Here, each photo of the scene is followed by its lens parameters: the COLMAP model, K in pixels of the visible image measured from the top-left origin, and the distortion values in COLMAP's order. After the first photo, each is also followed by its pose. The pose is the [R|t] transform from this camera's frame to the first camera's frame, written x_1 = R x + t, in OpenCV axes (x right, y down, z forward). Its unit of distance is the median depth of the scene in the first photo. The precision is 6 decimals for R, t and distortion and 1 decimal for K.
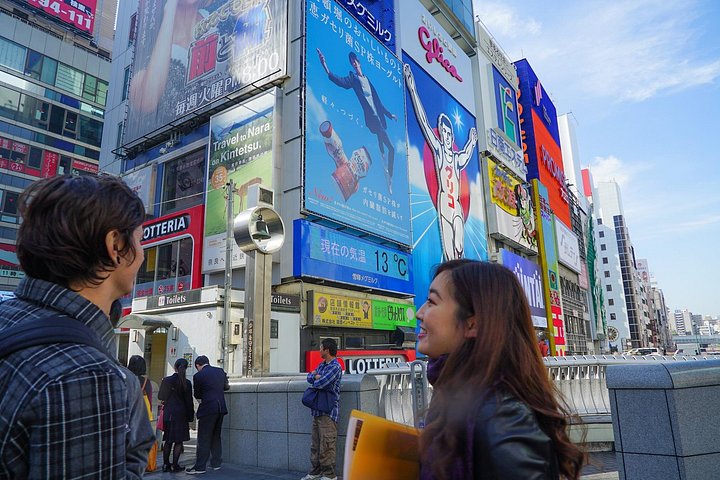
lens RADIAL K [[488.5, 0, 359.6], [0, 488.5, 239.3], [0, 0, 1]] dist [-0.036441, -0.001356]
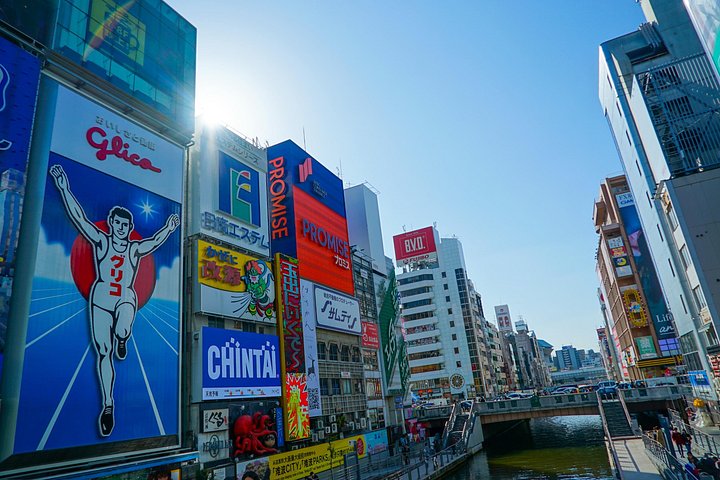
lens RADIAL K [[488.5, 0, 360.4], [0, 488.5, 240.4], [0, 0, 1]] dist [-0.036441, -0.001356]
pose [[0.979465, -0.023602, 0.200229, 0.472865], [0.044815, 0.993766, -0.102084, -0.050250], [-0.196571, 0.108961, 0.974416, -0.130519]]
